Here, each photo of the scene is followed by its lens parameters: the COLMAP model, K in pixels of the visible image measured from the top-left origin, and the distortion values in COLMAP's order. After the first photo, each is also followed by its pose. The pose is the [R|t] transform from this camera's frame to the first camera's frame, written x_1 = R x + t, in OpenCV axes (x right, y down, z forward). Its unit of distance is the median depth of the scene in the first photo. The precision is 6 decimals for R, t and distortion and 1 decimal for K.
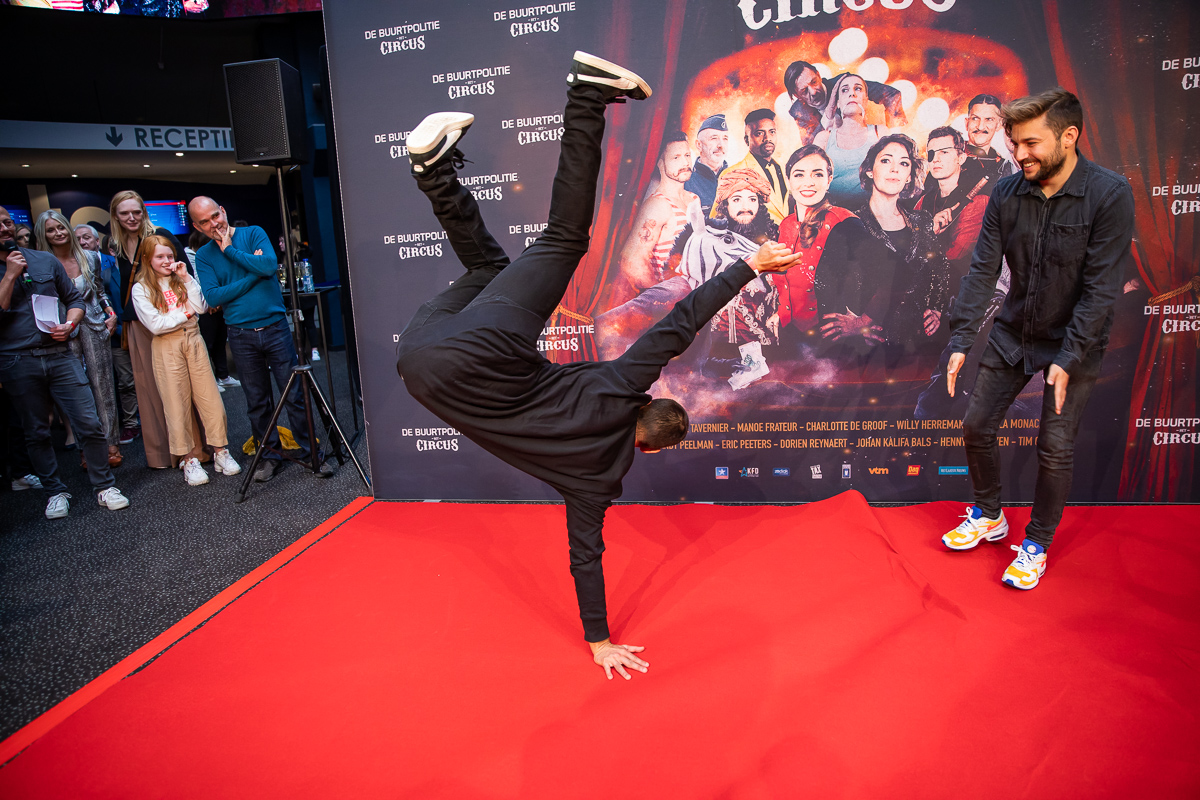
lens RADIAL K [[839.4, 0, 596.2], [0, 839.4, 405.8], [0, 0, 1]] dist [-0.109914, 0.093210]
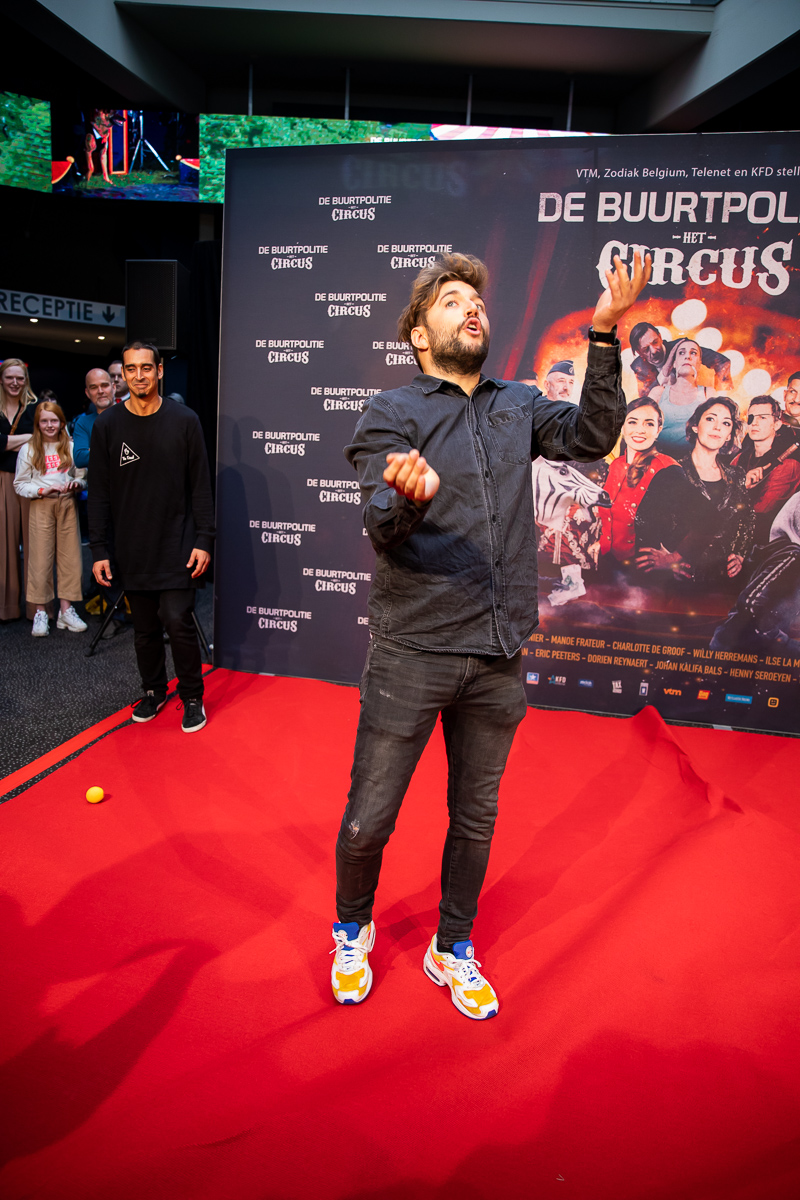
lens RADIAL K [[839.4, 0, 394.3], [0, 839.4, 603.5], [0, 0, 1]] dist [-0.109914, 0.093210]
pose [[0.993424, 0.114327, 0.006156, -0.056511], [-0.114296, 0.993433, -0.005167, 0.009195], [-0.006706, 0.004429, 0.999968, -0.125154]]
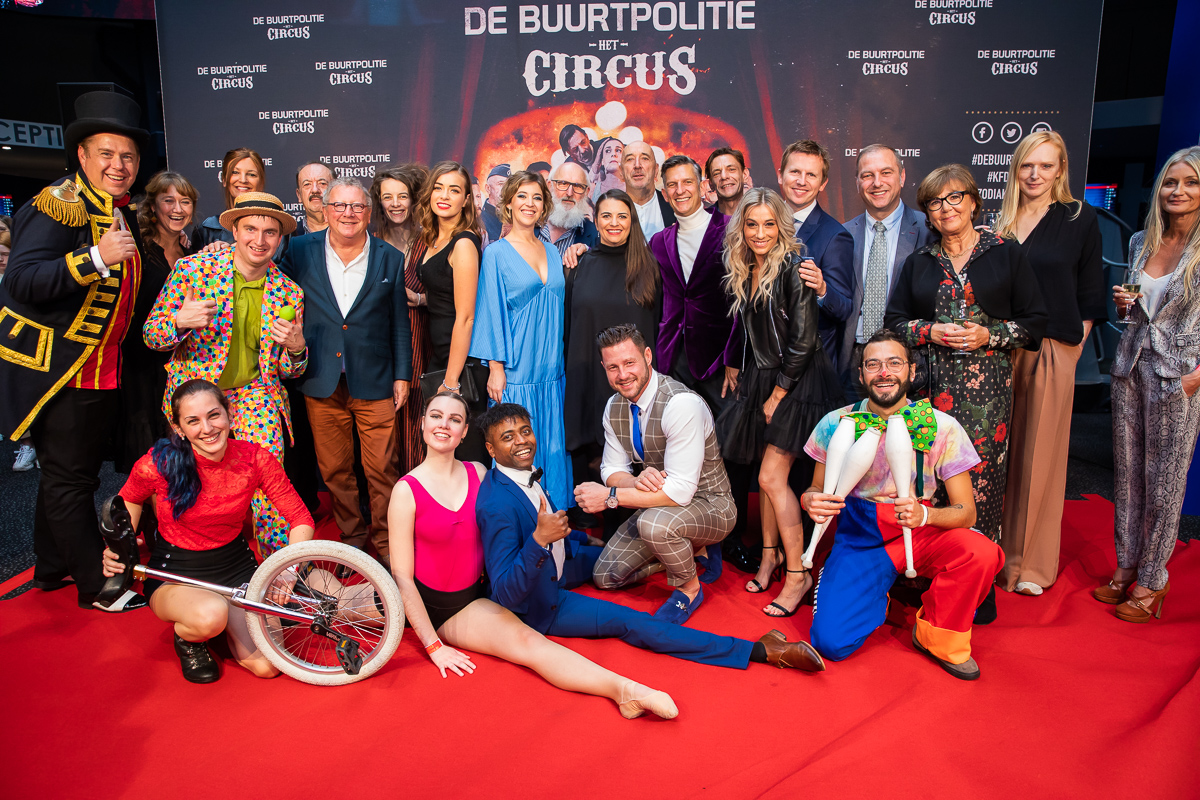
lens RADIAL K [[839.4, 0, 603.8], [0, 839.4, 404.6], [0, 0, 1]] dist [-0.109914, 0.093210]
pose [[0.984858, 0.025902, 0.171418, 0.093624], [-0.021628, 0.999408, -0.026755, 0.023347], [-0.172009, 0.022643, 0.984835, -0.197987]]
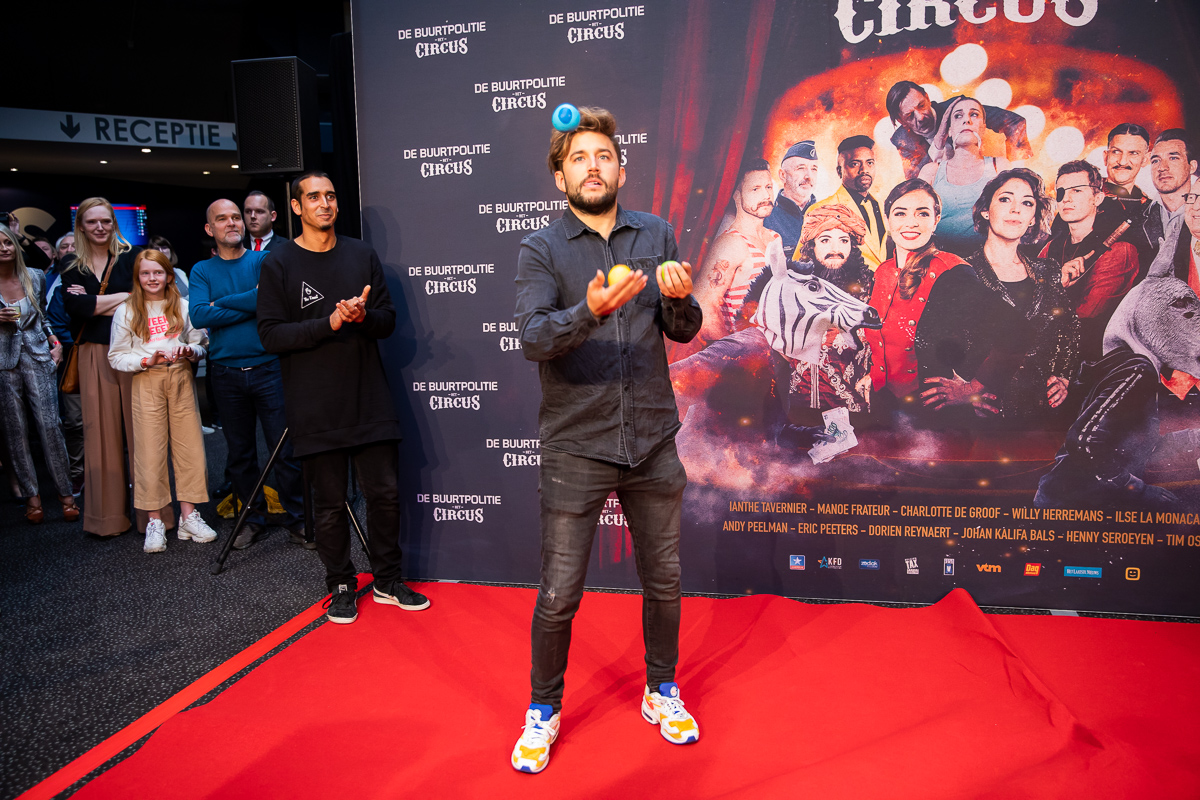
lens RADIAL K [[1058.4, 0, 594.2], [0, 1058.4, 404.1], [0, 0, 1]] dist [-0.051861, 0.107428]
pose [[0.998513, 0.038516, -0.038574, -0.020012], [-0.041060, 0.996874, -0.067501, 0.002488], [0.035853, 0.068985, 0.996973, -0.077638]]
